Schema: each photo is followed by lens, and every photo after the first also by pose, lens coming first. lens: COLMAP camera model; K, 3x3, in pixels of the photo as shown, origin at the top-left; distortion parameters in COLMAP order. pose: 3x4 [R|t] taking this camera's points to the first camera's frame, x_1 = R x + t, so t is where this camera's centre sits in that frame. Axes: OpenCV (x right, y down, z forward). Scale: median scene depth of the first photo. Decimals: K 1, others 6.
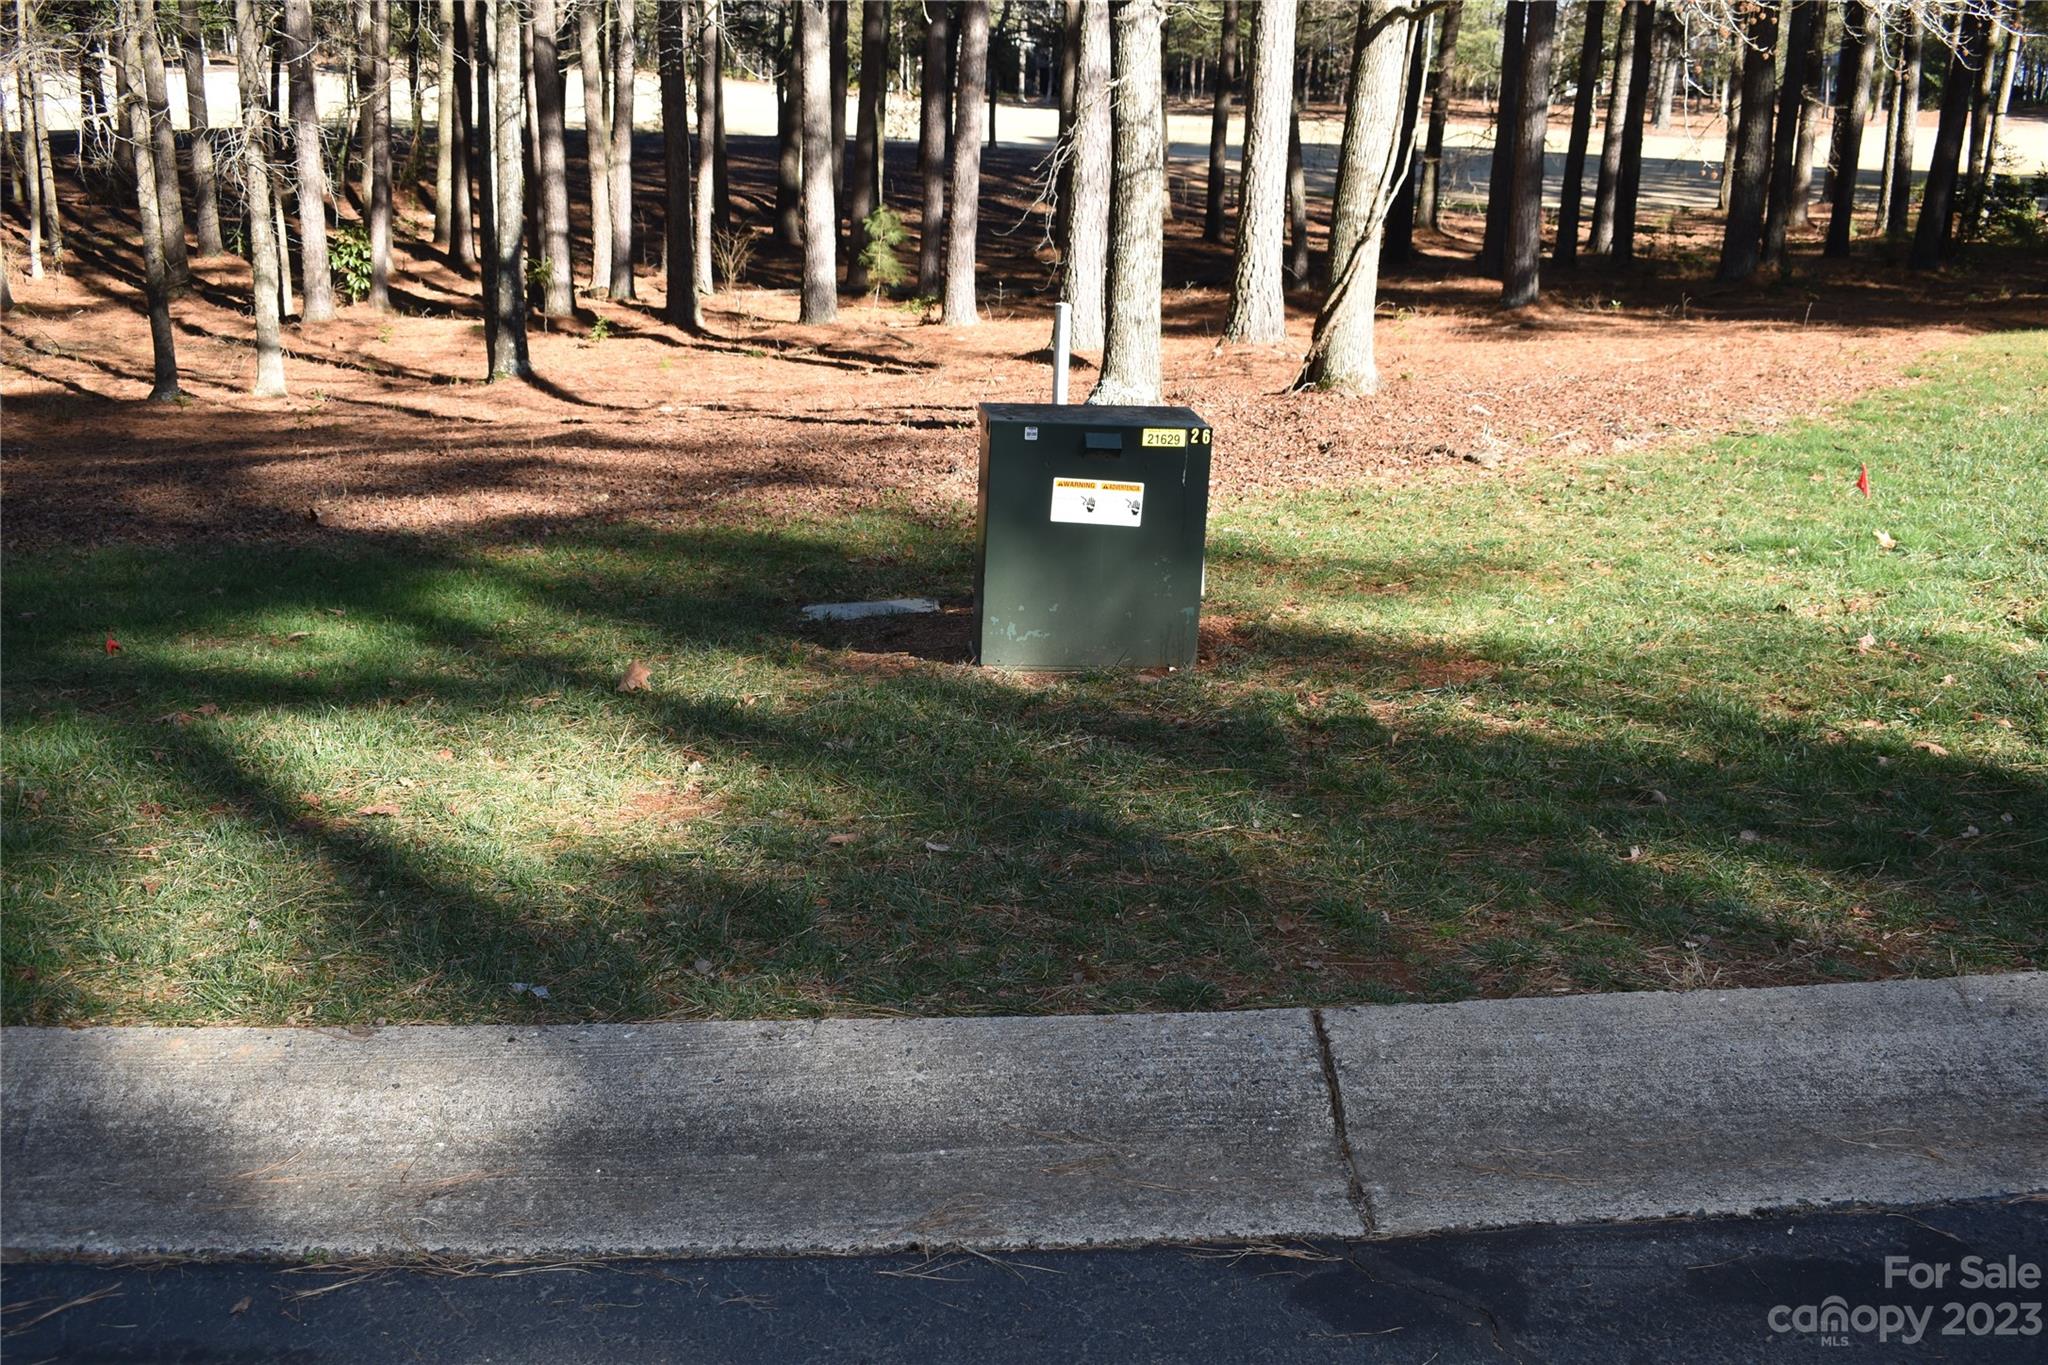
lens RADIAL K [[1975.4, 0, 1024.0], [0, 1975.4, 682.5], [0, 0, 1]] dist [-0.081642, 0.002065]
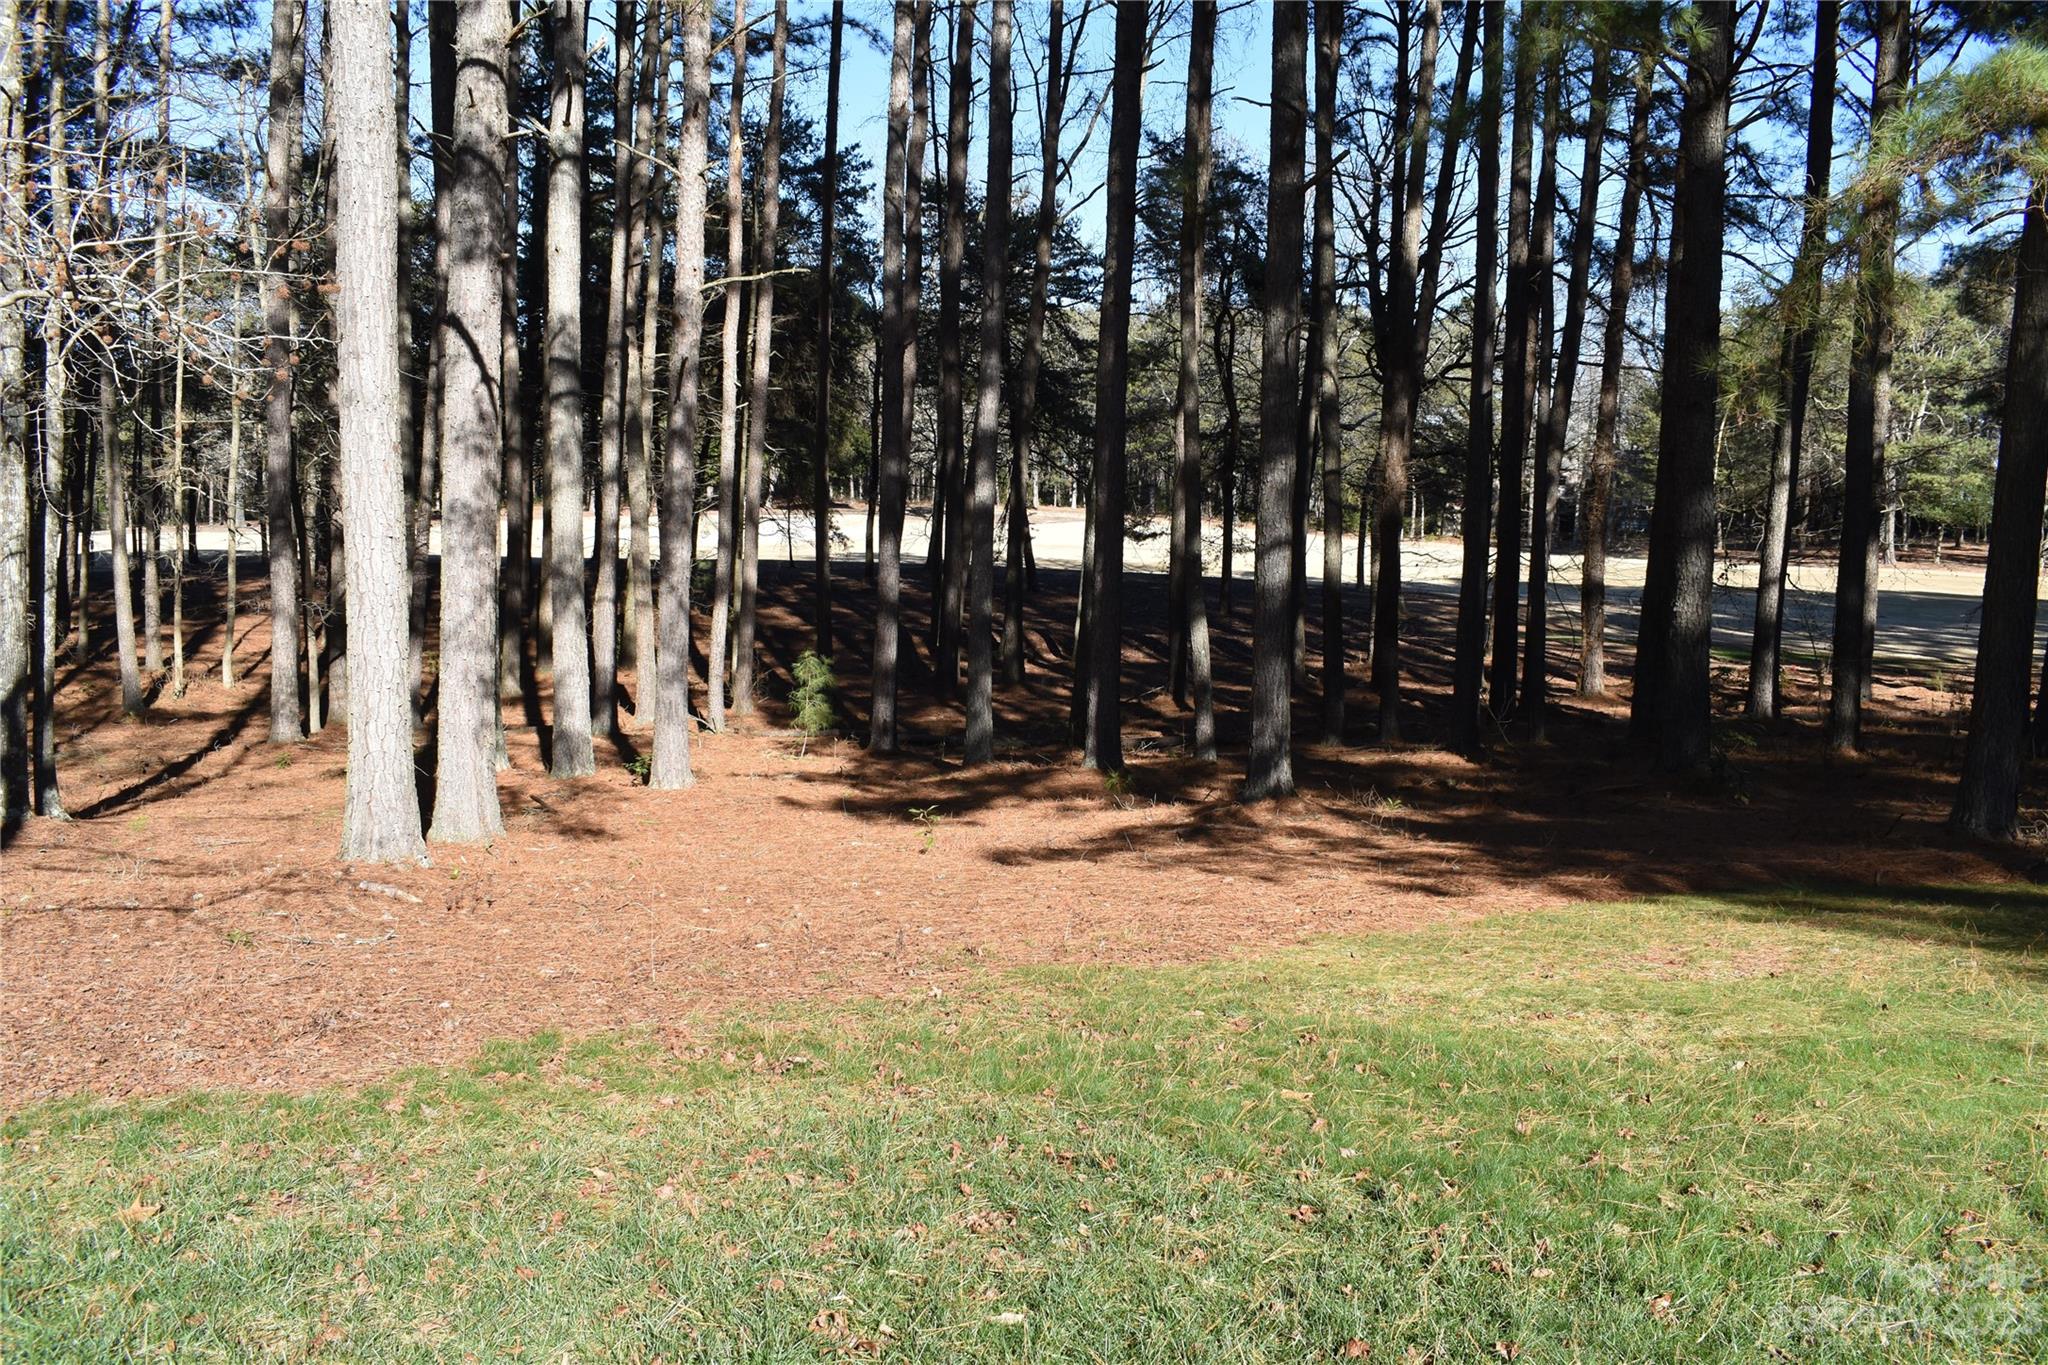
lens RADIAL K [[1767.1, 0, 1024.0], [0, 1767.1, 682.5], [0, 0, 1]] dist [-0.090696, -0.001534]
pose [[0.936829, 0.029128, -0.348574, 0.498882], [-0.101125, 0.976527, -0.190180, -0.120702], [0.334852, 0.213415, 0.917784, 0.414401]]
